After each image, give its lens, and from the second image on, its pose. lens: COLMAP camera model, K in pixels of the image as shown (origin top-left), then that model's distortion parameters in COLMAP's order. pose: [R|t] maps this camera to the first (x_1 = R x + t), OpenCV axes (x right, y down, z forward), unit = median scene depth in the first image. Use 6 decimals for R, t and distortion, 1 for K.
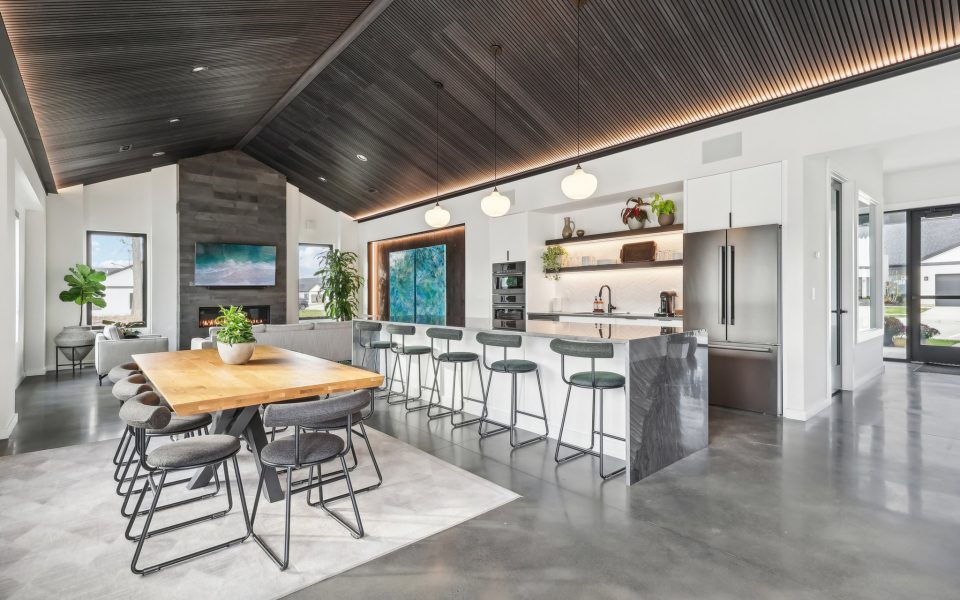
lens RADIAL K [[457.9, 0, 488.2], [0, 457.9, 303.0], [0, 0, 1]] dist [-0.001136, 0.000024]
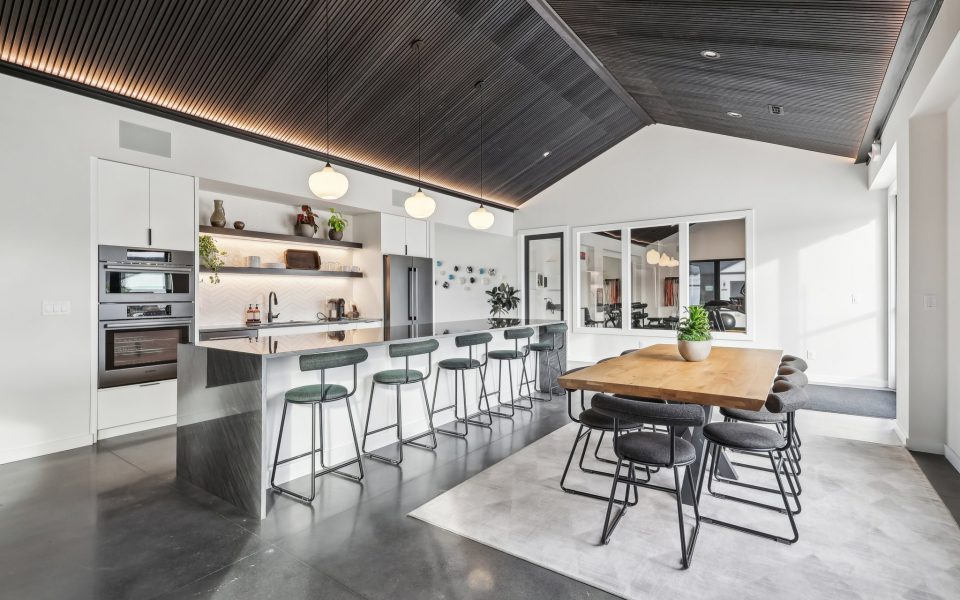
lens RADIAL K [[456.5, 0, 481.0], [0, 456.5, 290.3], [0, 0, 1]] dist [-0.000870, 0.000239]
pose [[-0.225539, 0.024797, 0.973919, -0.650432], [0.030637, 0.999362, -0.018350, -0.011732], [-0.973752, 0.025699, -0.226155, 0.753158]]
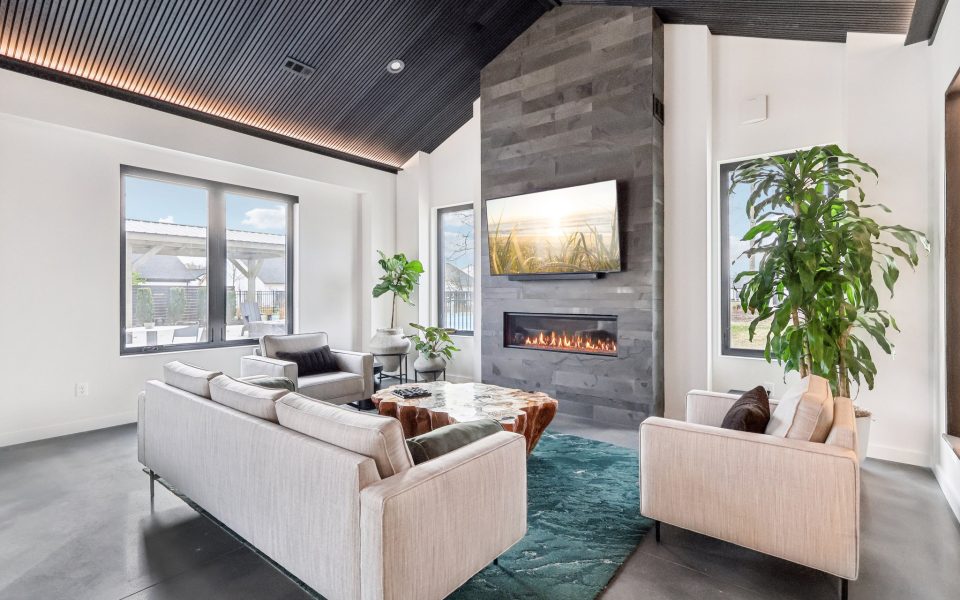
lens RADIAL K [[456.5, 0, 481.0], [0, 456.5, 290.3], [0, 0, 1]] dist [-0.000870, 0.000239]
pose [[0.185820, 0.009093, -0.982542, -0.083055], [-0.024827, 0.999681, 0.004557, -0.024431], [0.982270, 0.023547, 0.185987, 1.056189]]
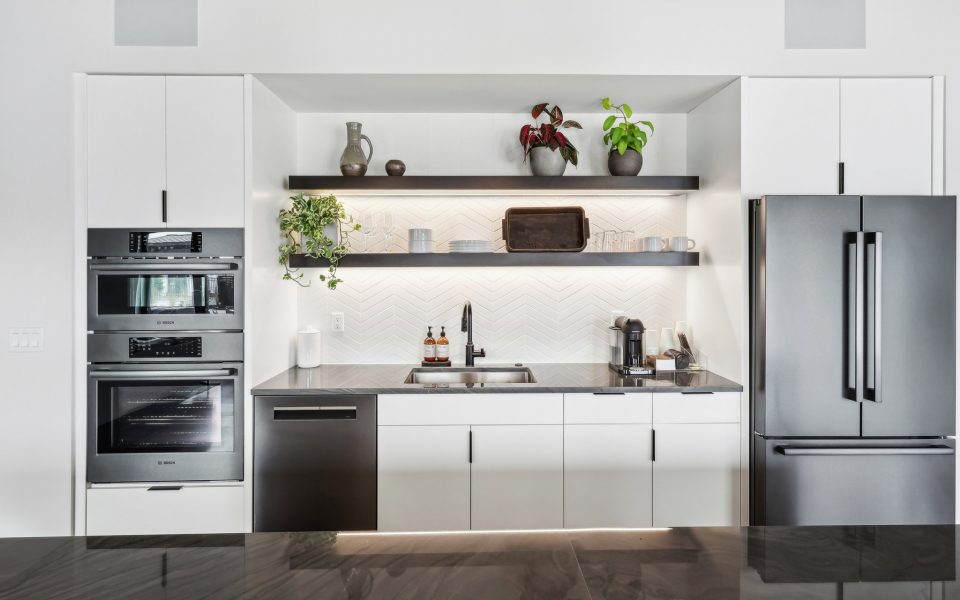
lens RADIAL K [[514.4, 0, 469.8], [0, 514.4, 273.3], [0, 0, 1]] dist [0.000255, 0.000352]
pose [[0.646265, 0.008887, 0.763061, -0.091785], [0.012395, 0.999678, -0.022141, -0.050759], [-0.763012, 0.023767, 0.645947, 0.650255]]
